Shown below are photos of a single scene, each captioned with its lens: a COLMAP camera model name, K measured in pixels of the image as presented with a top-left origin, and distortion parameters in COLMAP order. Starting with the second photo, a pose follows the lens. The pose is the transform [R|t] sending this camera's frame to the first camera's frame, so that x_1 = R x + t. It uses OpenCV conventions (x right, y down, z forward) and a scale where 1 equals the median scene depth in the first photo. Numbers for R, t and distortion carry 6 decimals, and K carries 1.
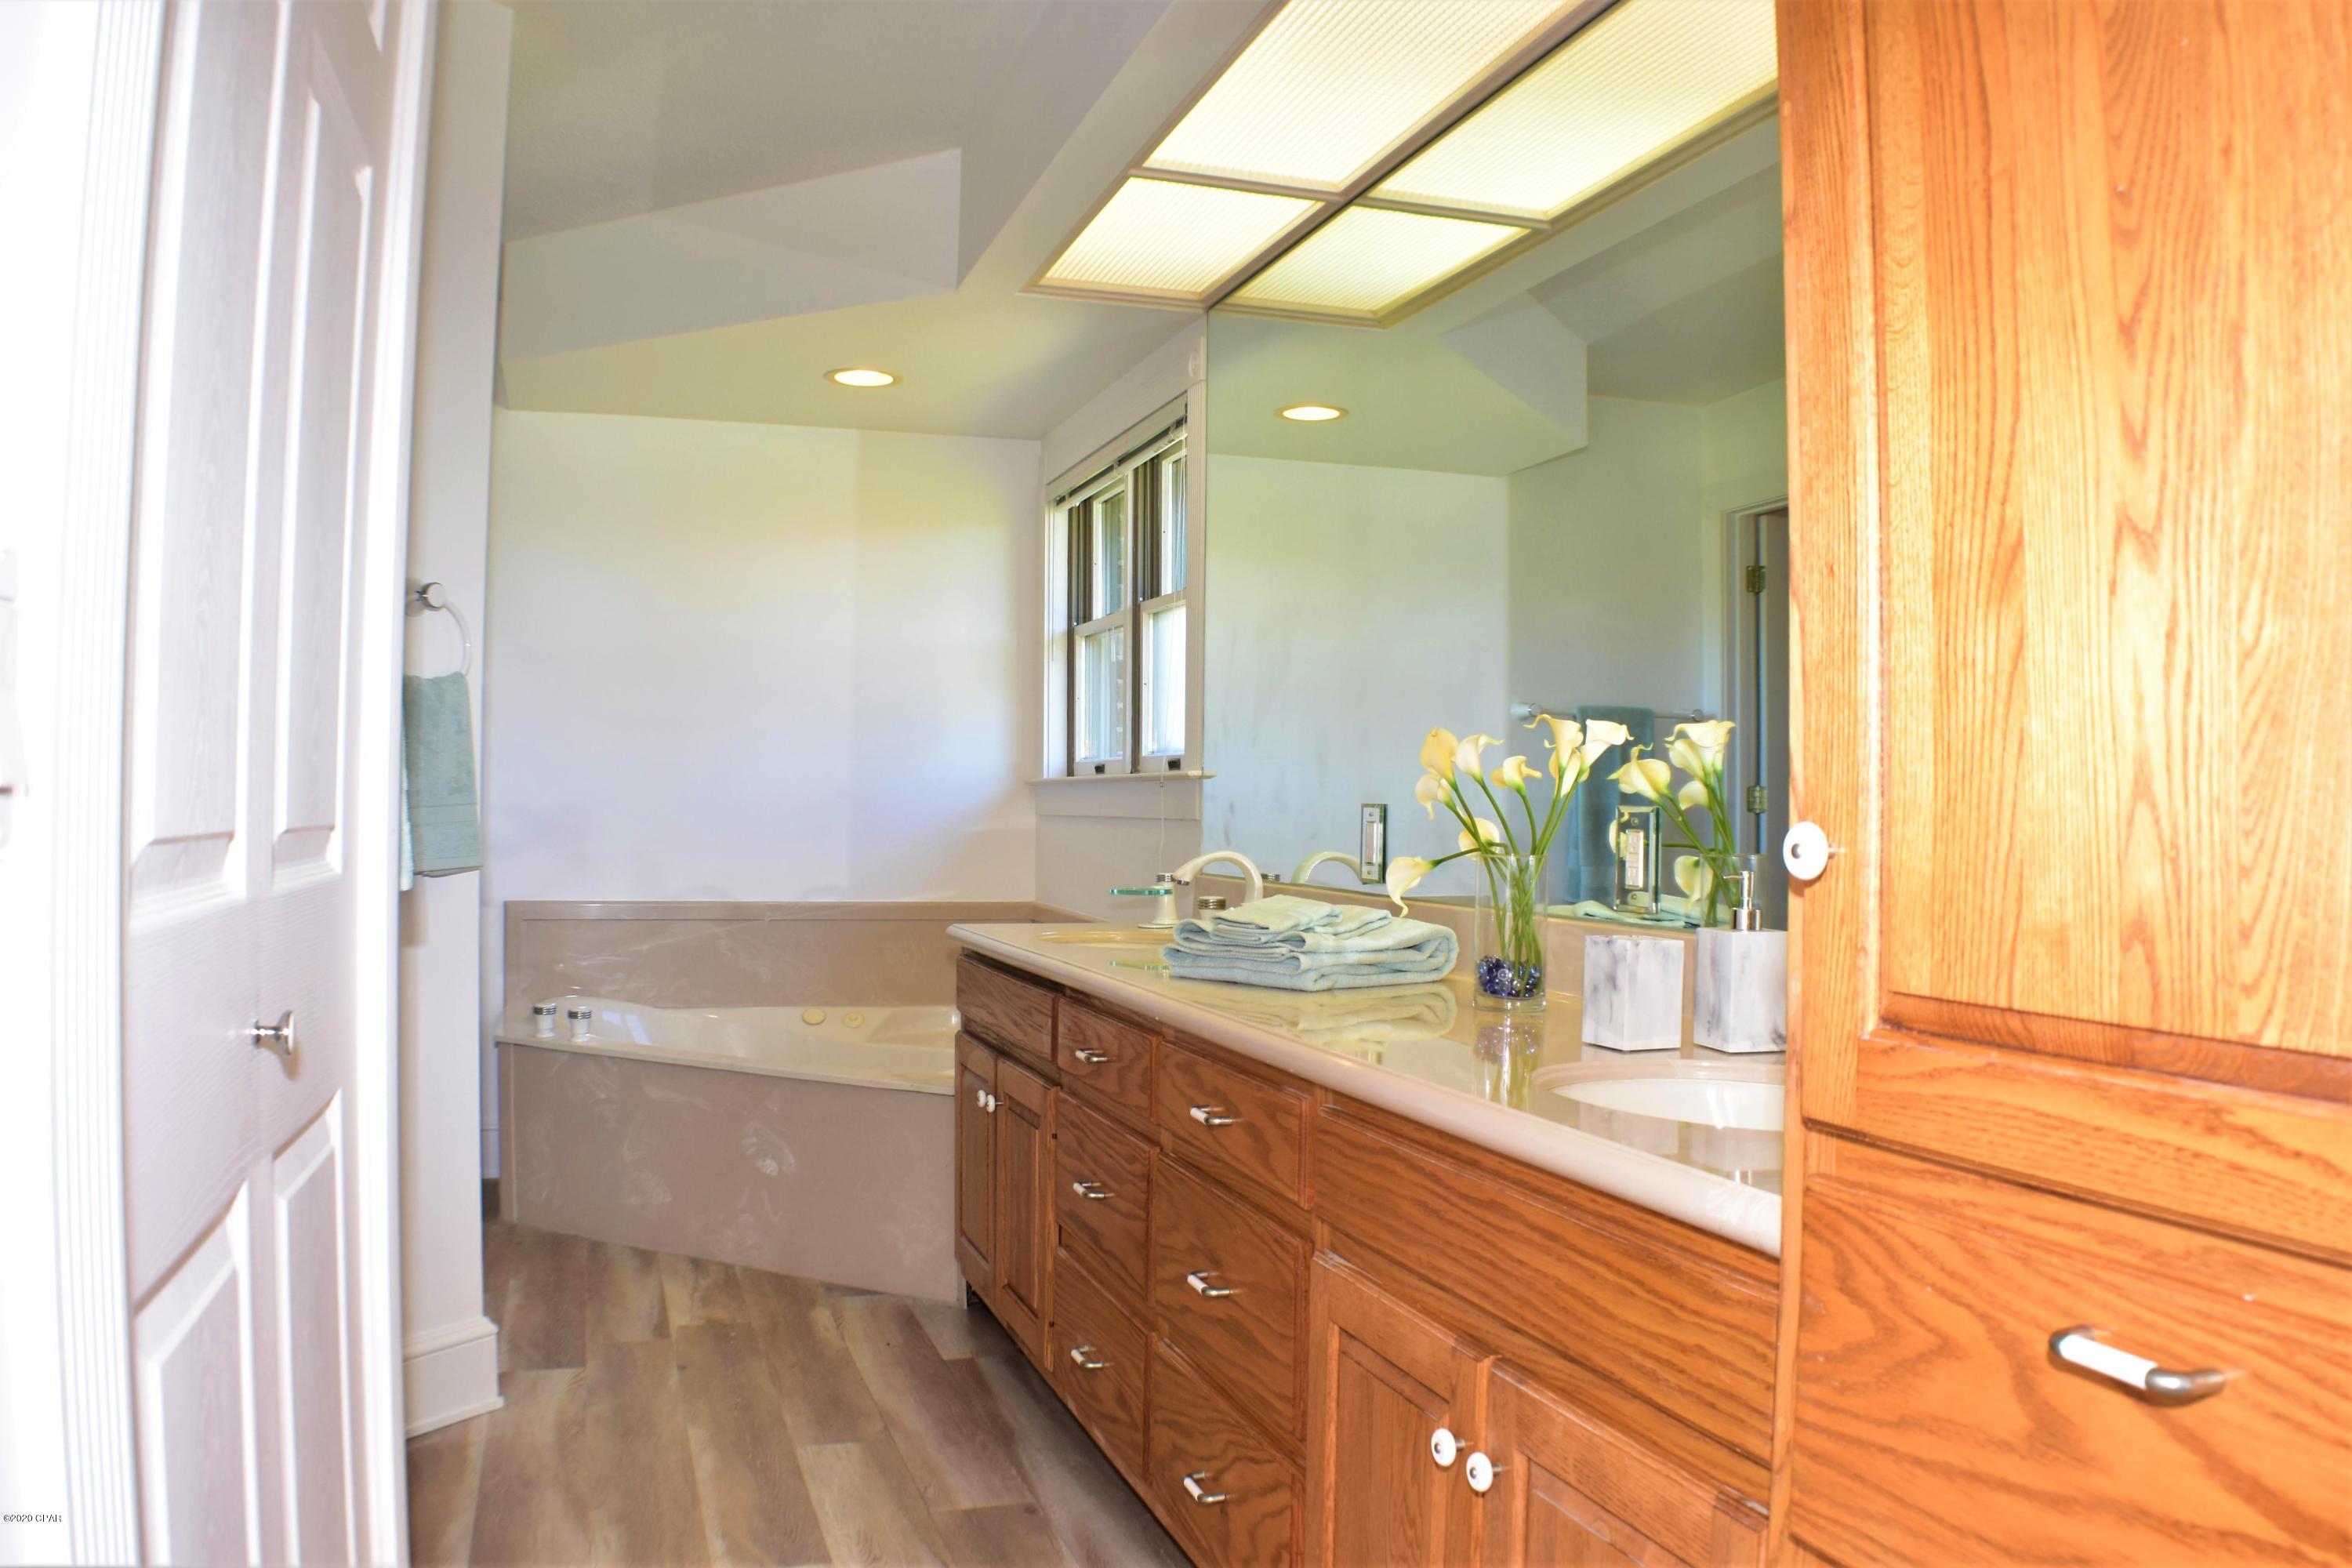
lens RADIAL K [[1818.2, 0, 1176.0], [0, 1818.2, 784.0], [0, 0, 1]] dist [-0.167762, 0.050624]
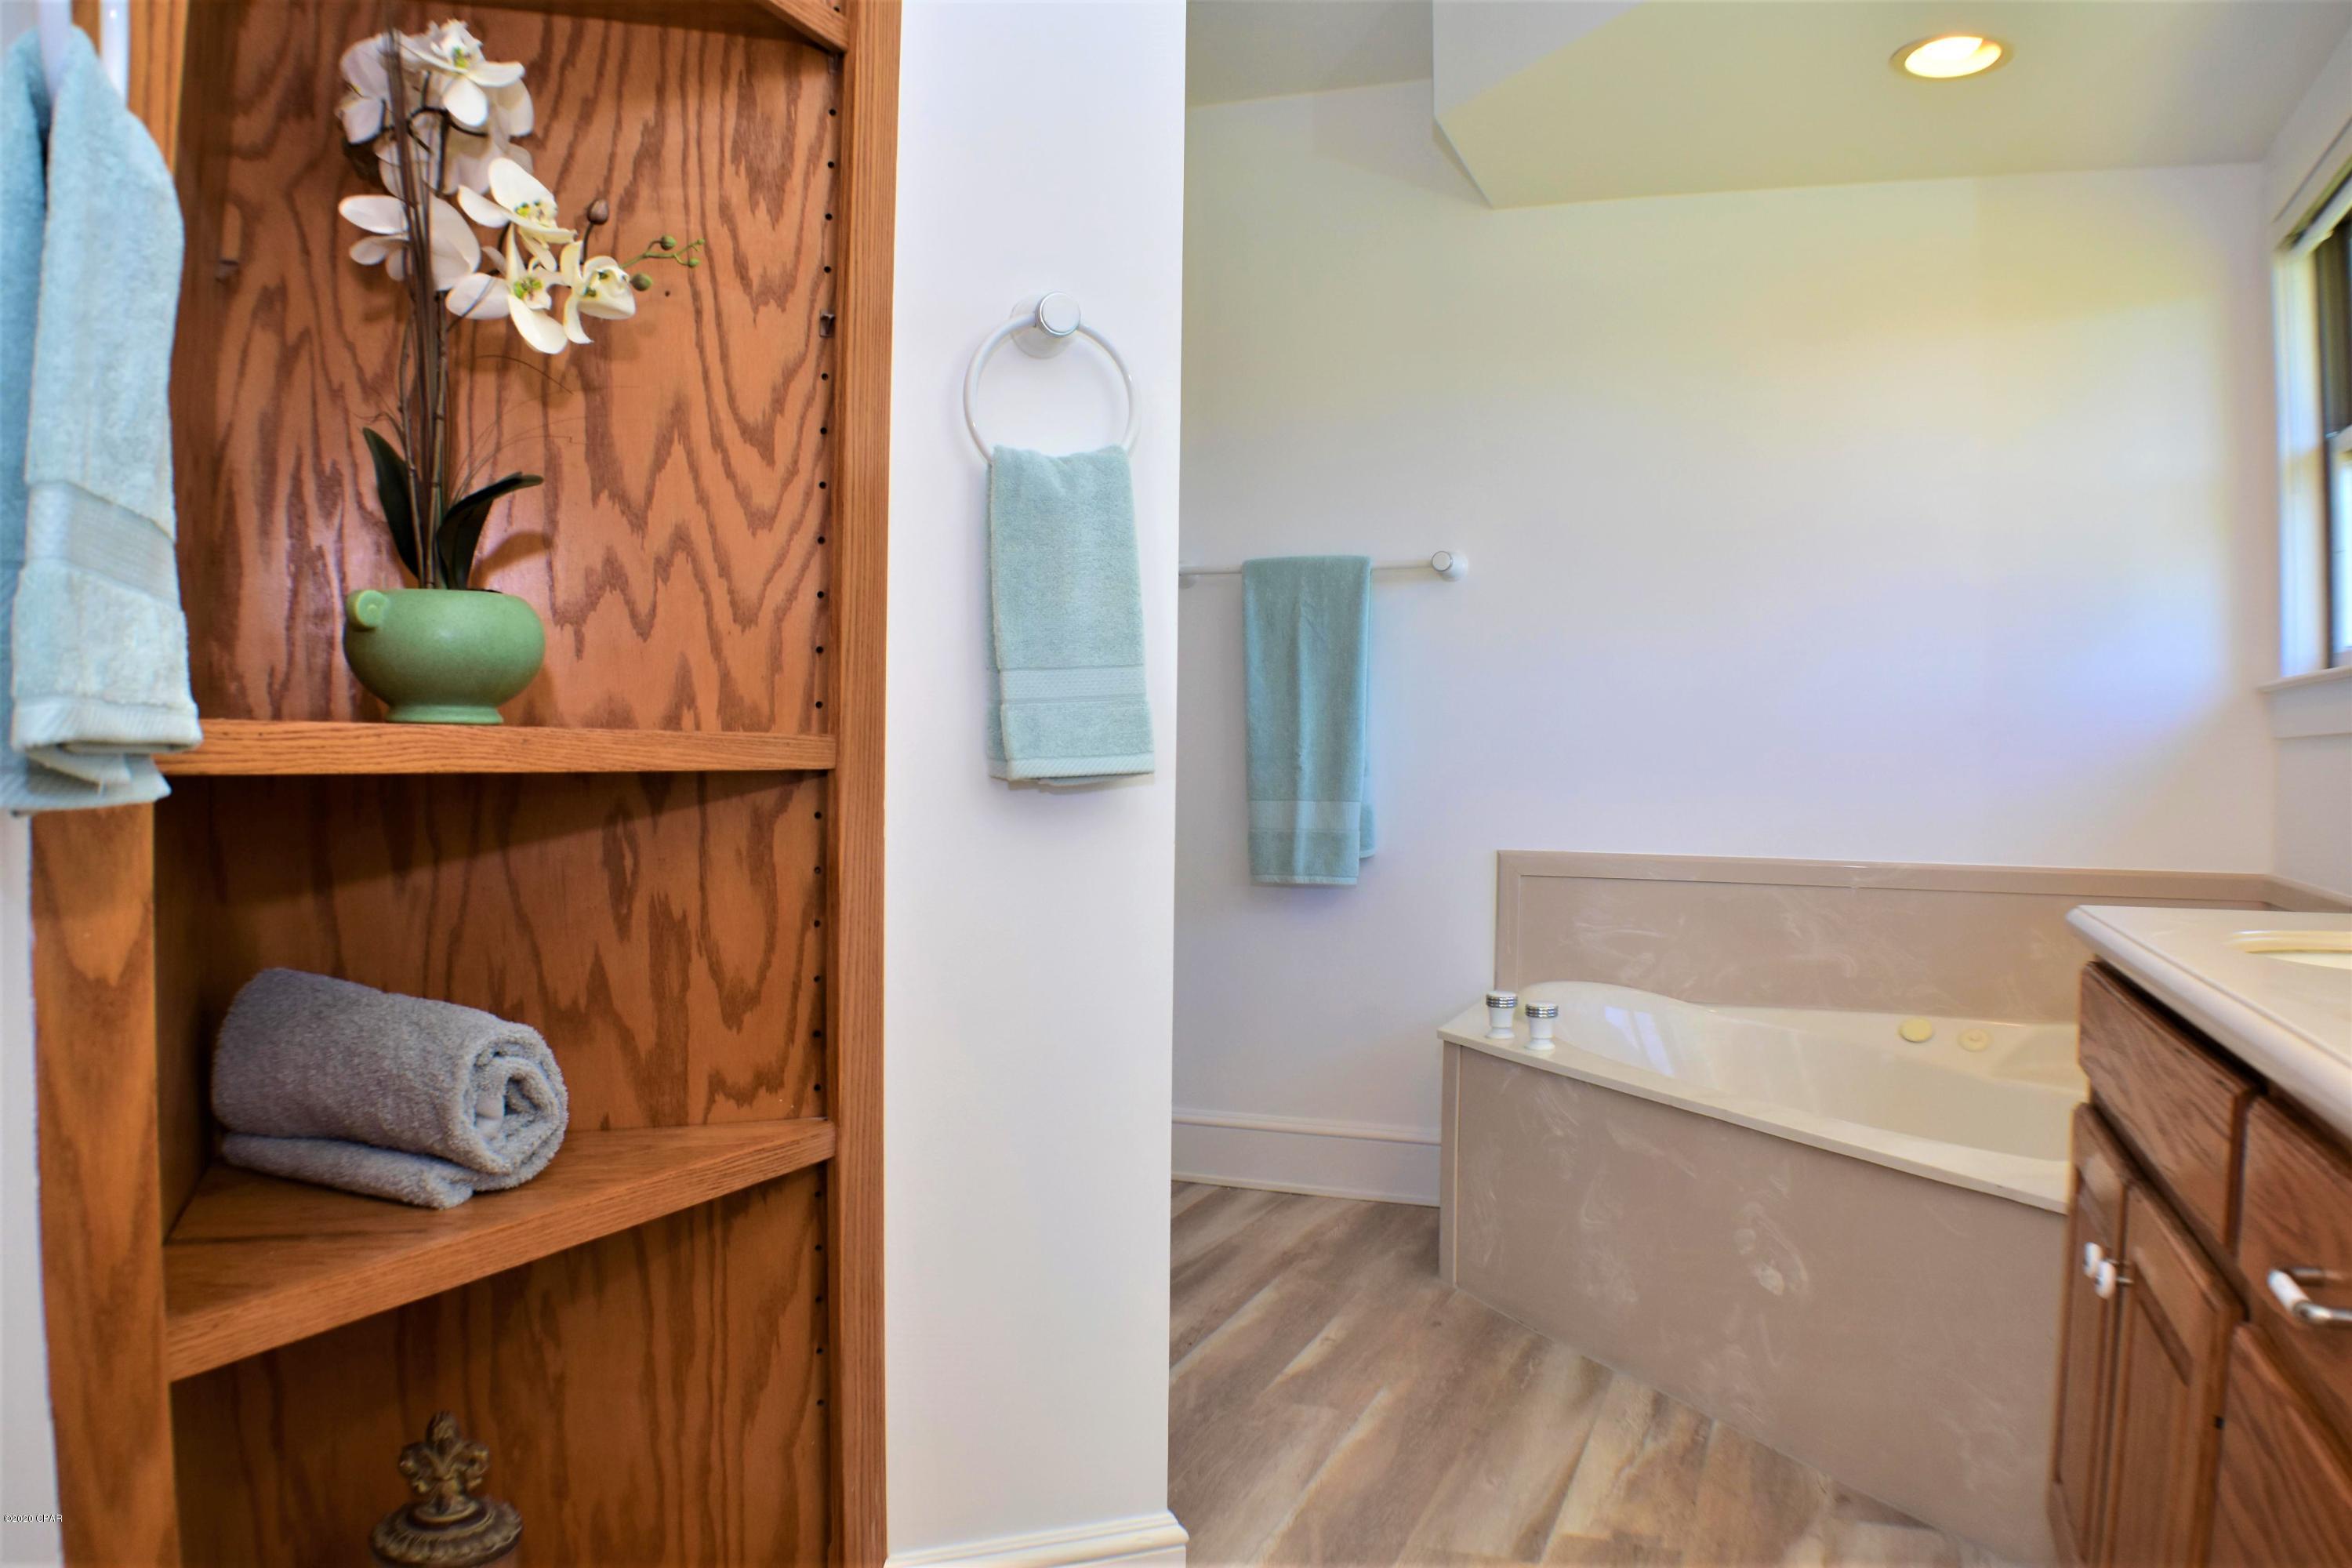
lens RADIAL K [[1818.2, 0, 1176.0], [0, 1818.2, 784.0], [0, 0, 1]] dist [-0.167762, 0.050624]
pose [[0.789350, 0.011337, -0.613839, -0.014036], [0.000483, 0.999818, 0.019087, 0.026880], [0.613944, -0.015362, 0.789200, 0.365695]]
